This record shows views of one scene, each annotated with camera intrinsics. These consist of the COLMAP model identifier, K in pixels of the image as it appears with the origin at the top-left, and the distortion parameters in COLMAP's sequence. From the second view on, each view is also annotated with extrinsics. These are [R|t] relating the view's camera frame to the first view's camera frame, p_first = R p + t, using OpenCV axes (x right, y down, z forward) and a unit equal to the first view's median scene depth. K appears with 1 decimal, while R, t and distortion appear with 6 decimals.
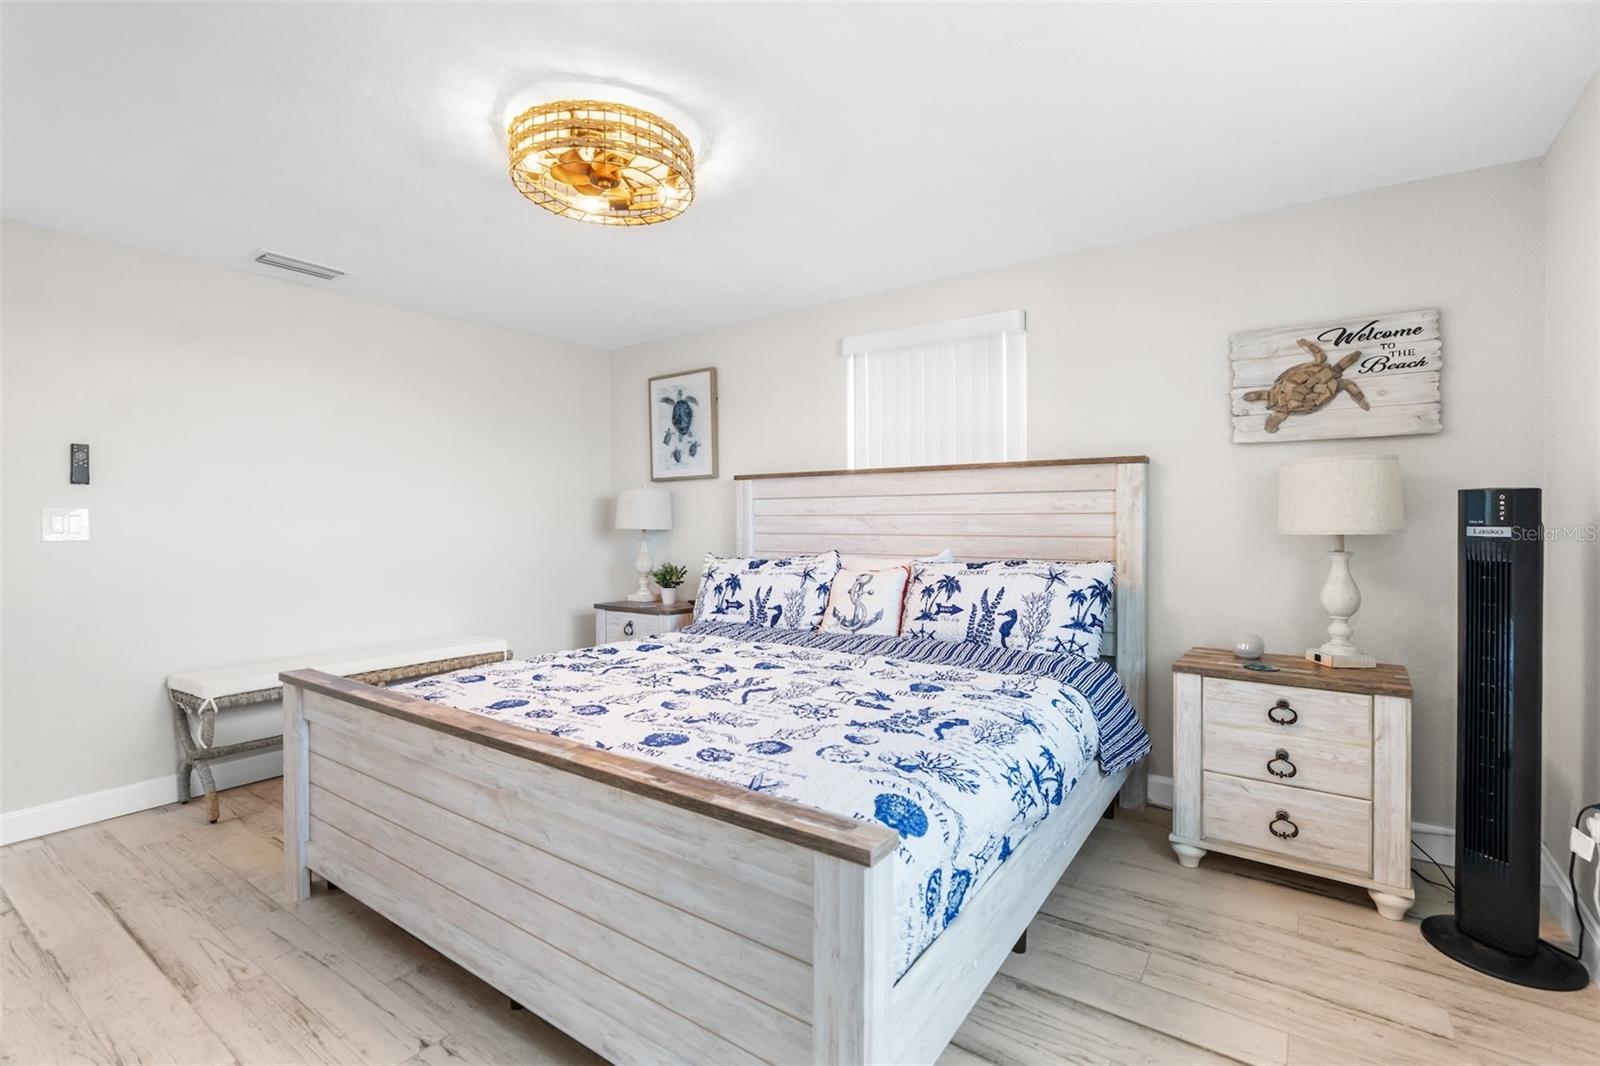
lens RADIAL K [[731.2, 0, 800.0], [0, 731.2, 533.0], [0, 0, 1]] dist [-0.001398, 0.000965]
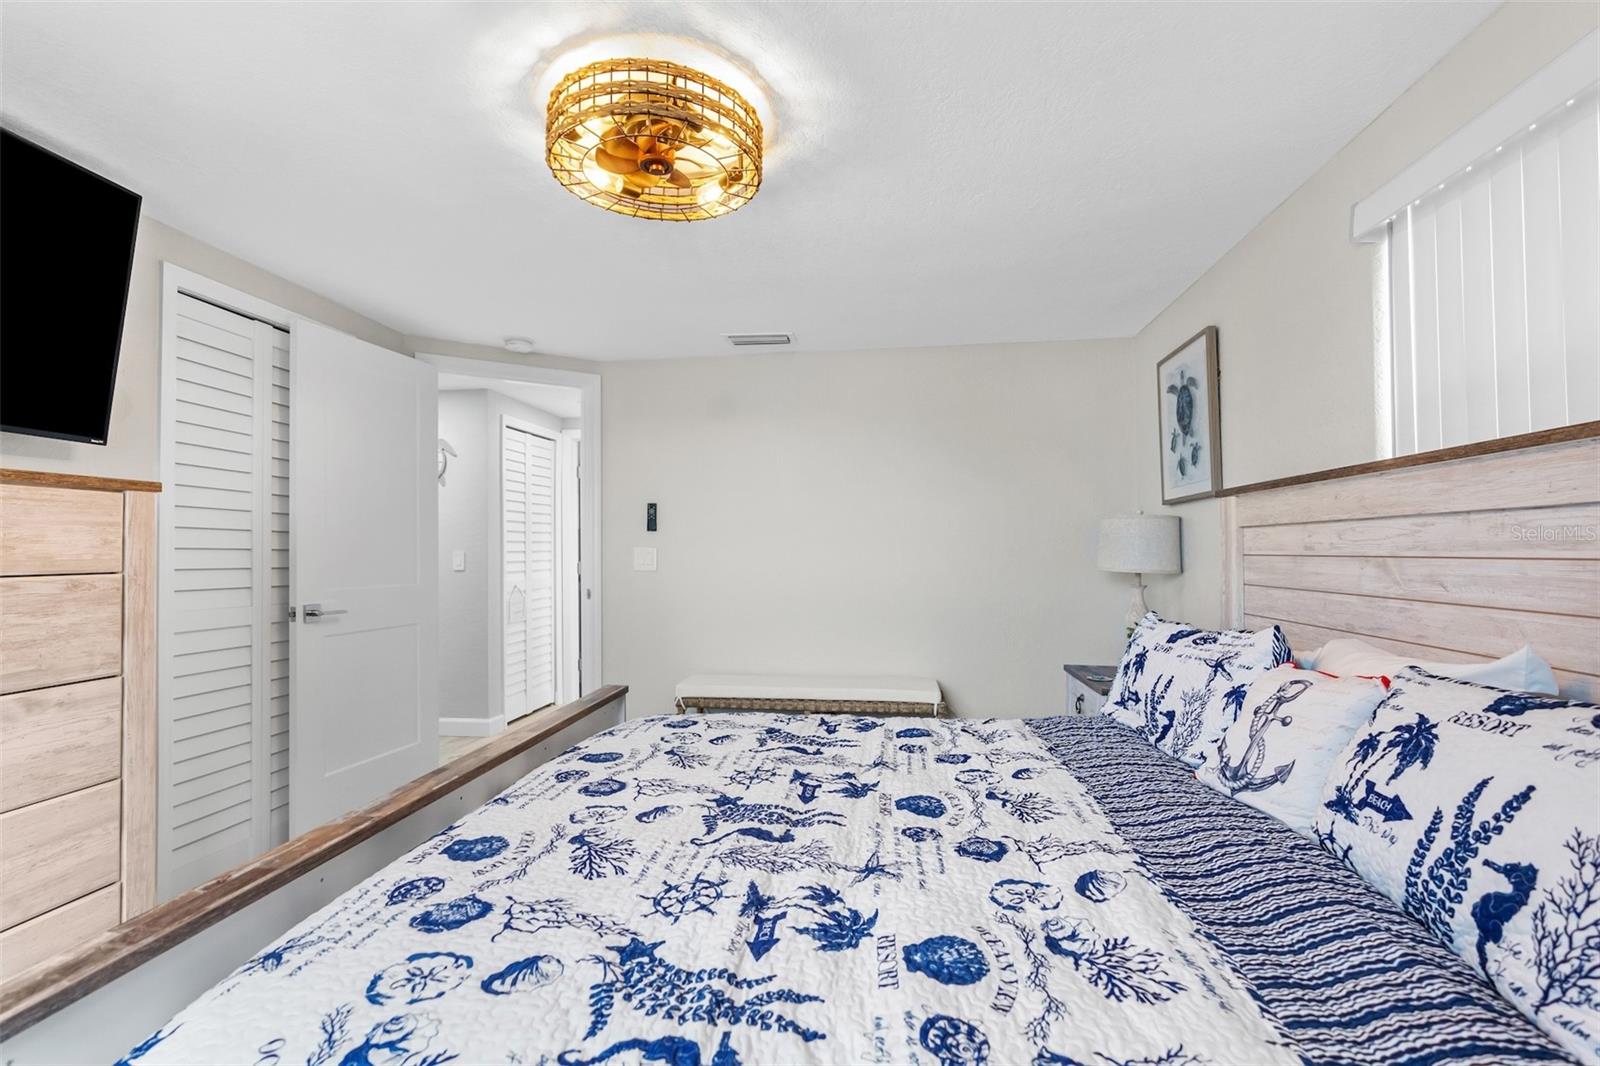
lens RADIAL K [[730.0, 0, 803.4], [0, 730.0, 544.6], [0, 0, 1]] dist [-0.001798, 0.000524]
pose [[0.483544, -0.003582, -0.875313, 0.376925], [-0.017720, 0.999747, -0.013880, -0.022740], [0.875141, 0.022222, 0.483358, 0.510347]]
